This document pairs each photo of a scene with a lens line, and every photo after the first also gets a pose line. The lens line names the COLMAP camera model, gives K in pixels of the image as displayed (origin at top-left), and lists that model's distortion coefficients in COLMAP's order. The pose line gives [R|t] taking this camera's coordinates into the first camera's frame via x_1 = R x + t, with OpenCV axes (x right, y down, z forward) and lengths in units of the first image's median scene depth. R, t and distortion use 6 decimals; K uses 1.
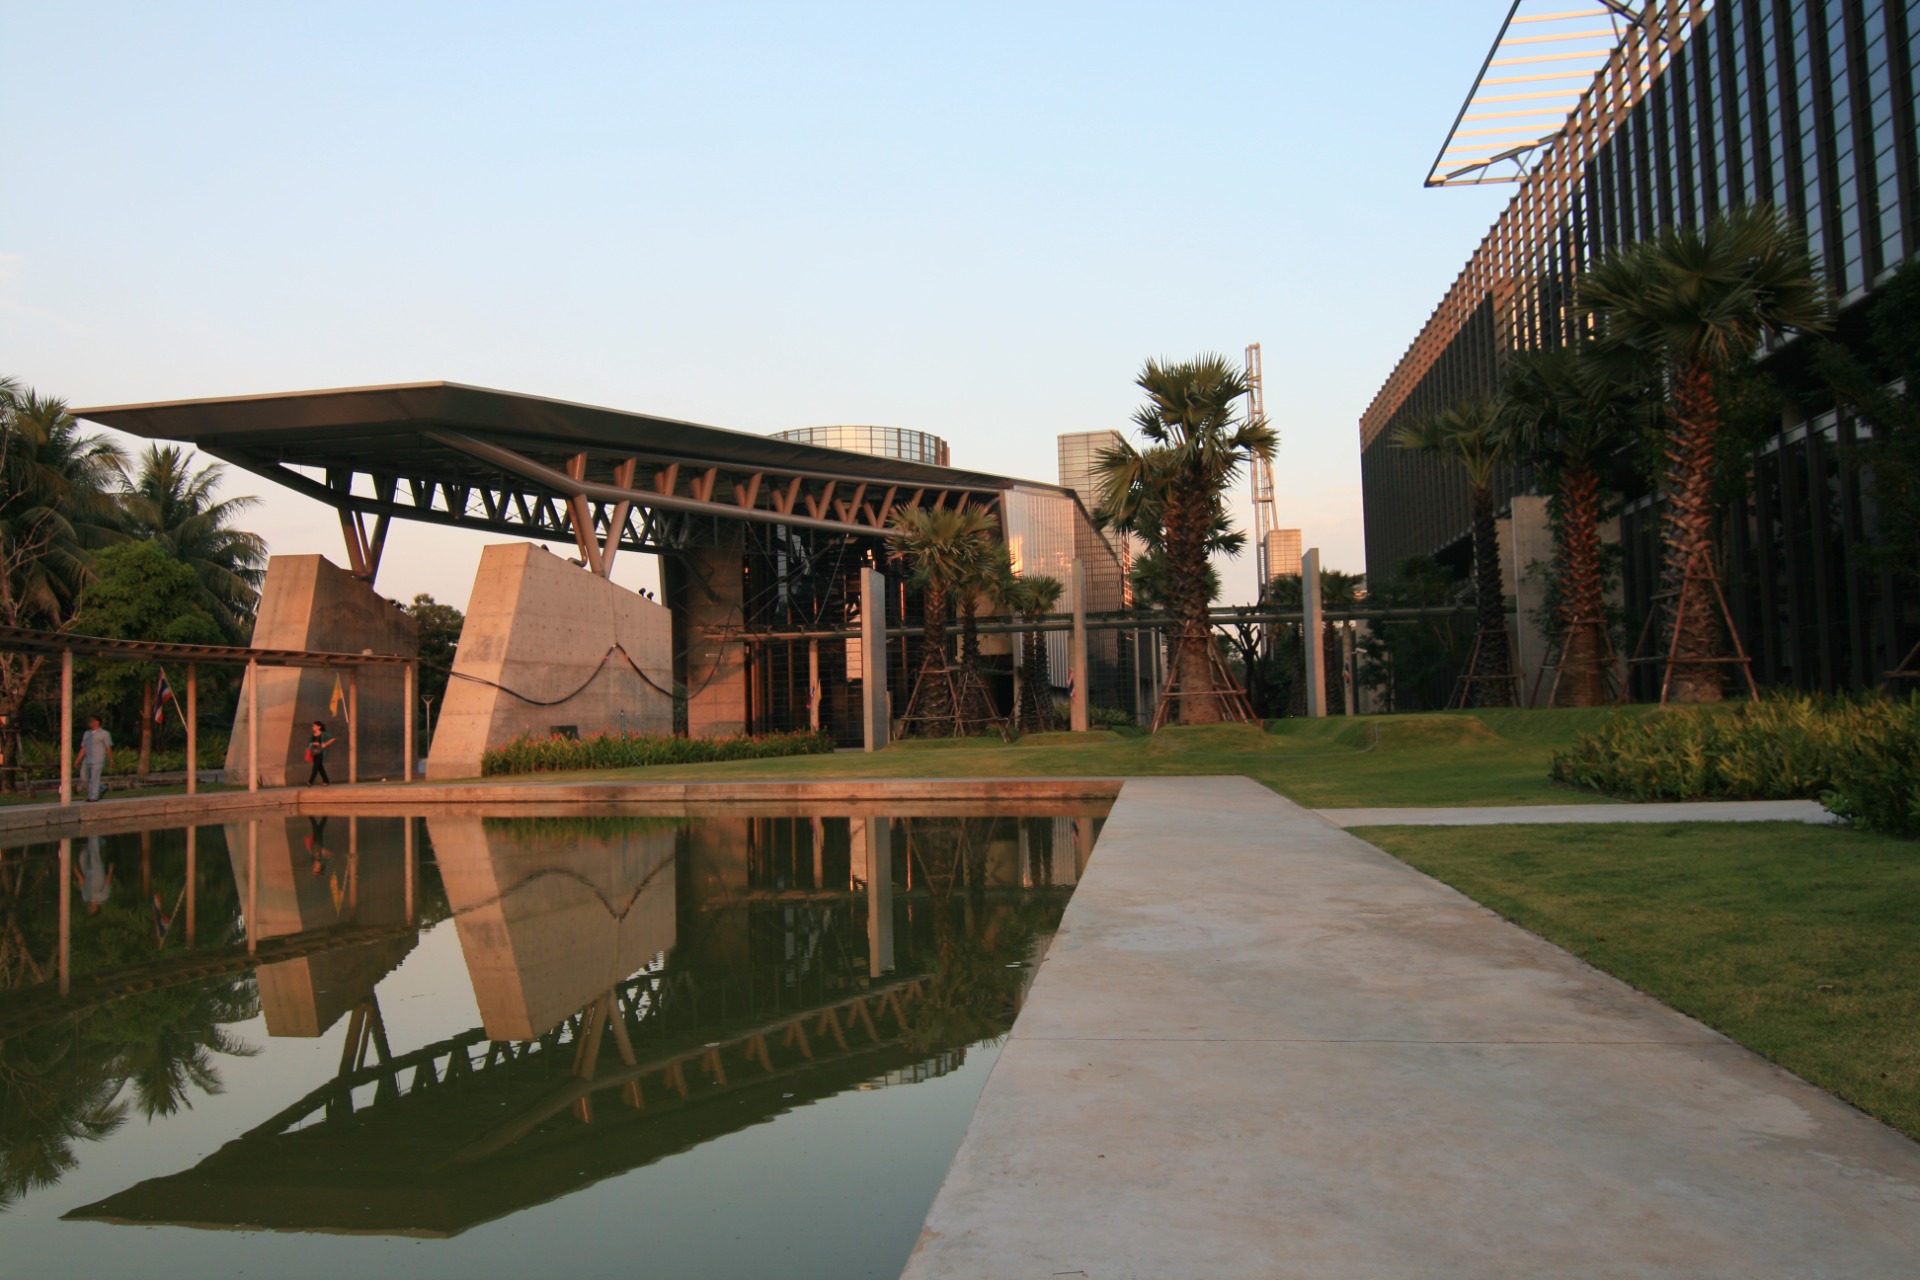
lens RADIAL K [[1366.7, 0, 964.1], [0, 1366.7, 641.3], [0, 0, 1]] dist [-0.013198, -0.001494]
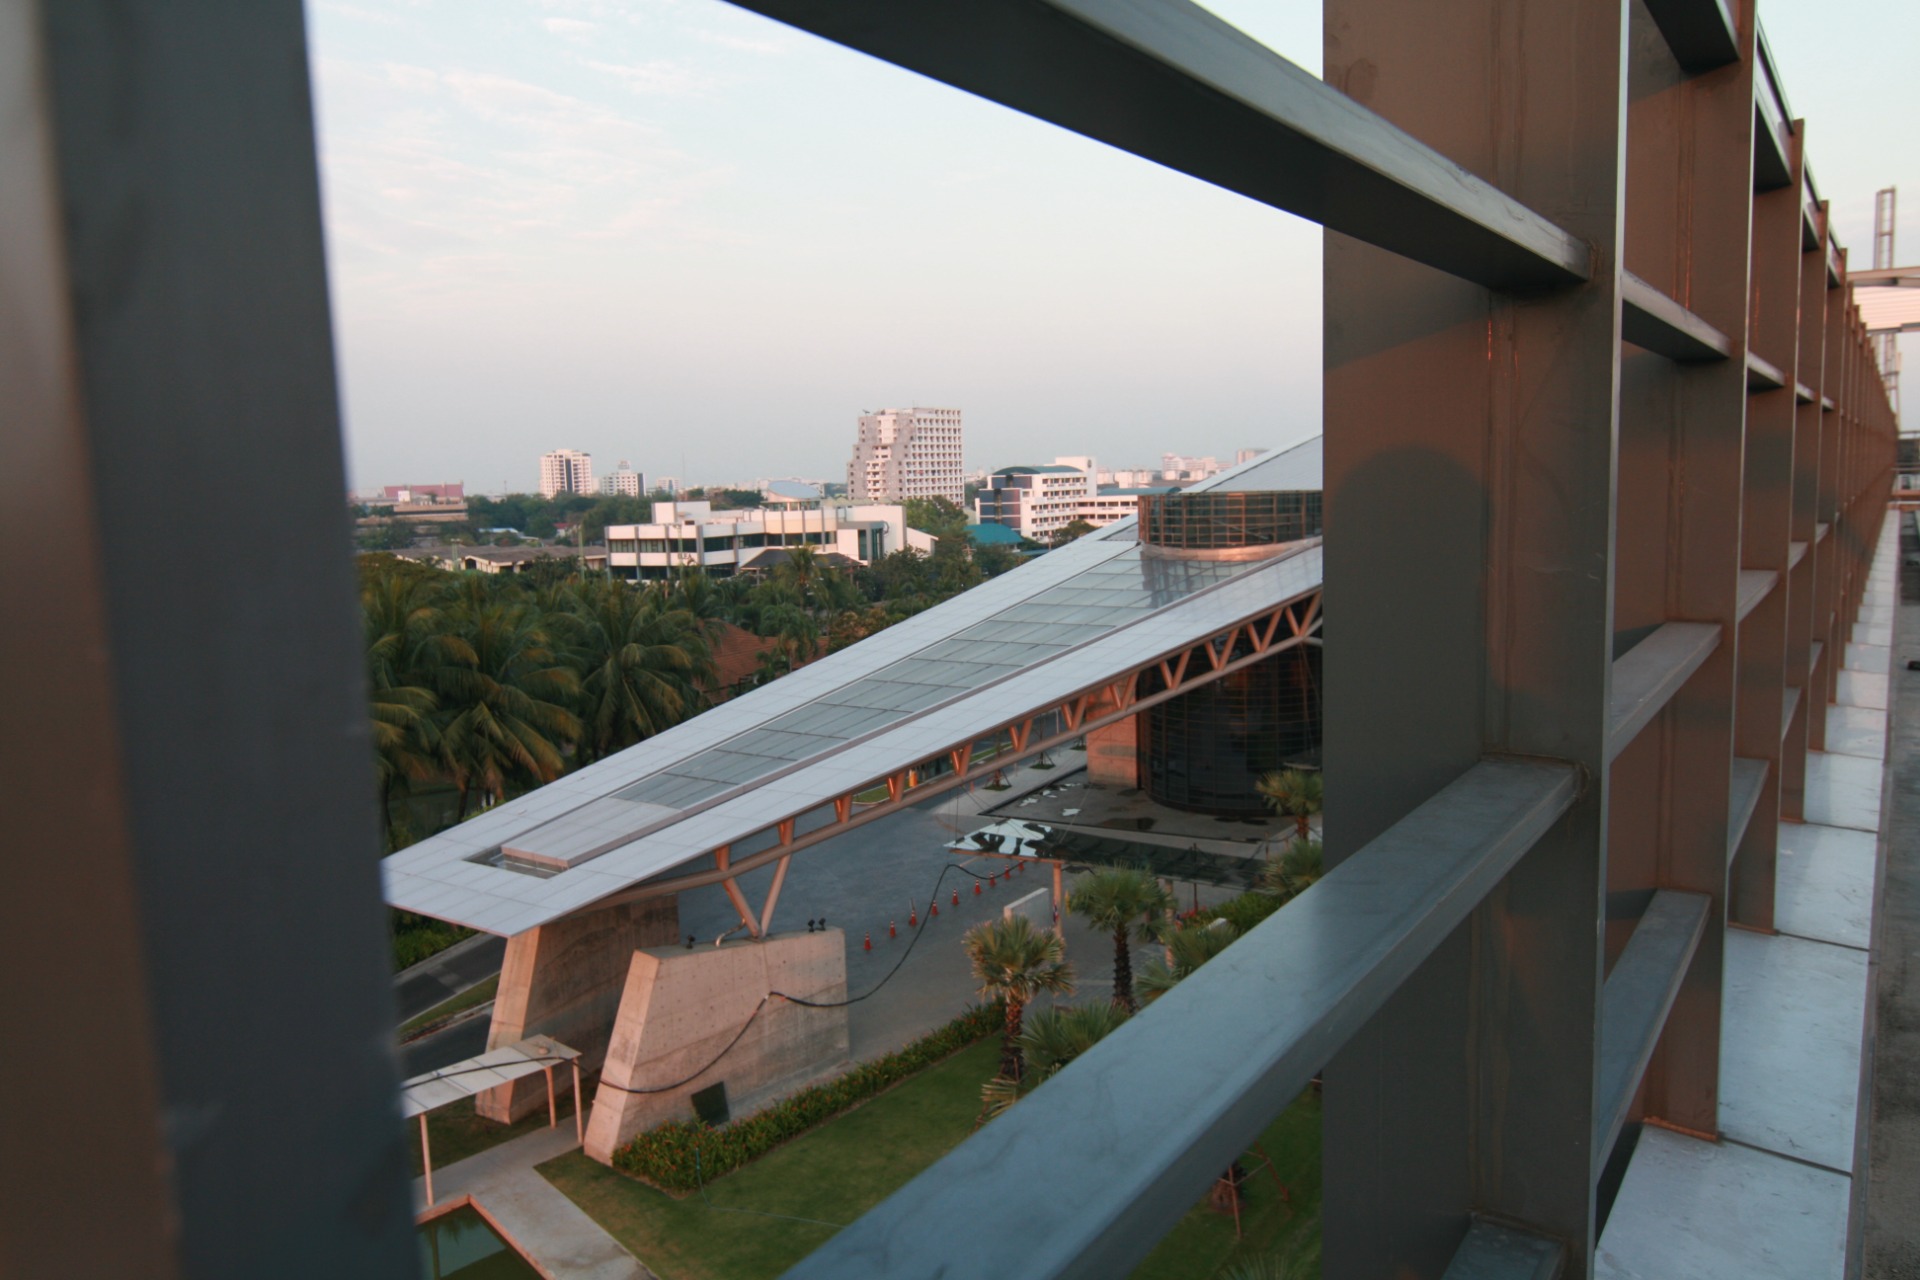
lens RADIAL K [[1366.7, 0, 952.5], [0, 1366.7, 635.3], [0, 0, 1]] dist [-0.013198, -0.001494]
pose [[0.890947, 0.047846, -0.451579, 0.421257], [0.037313, 0.983358, 0.177807, -0.533172], [0.452571, -0.175267, 0.874335, 0.114779]]
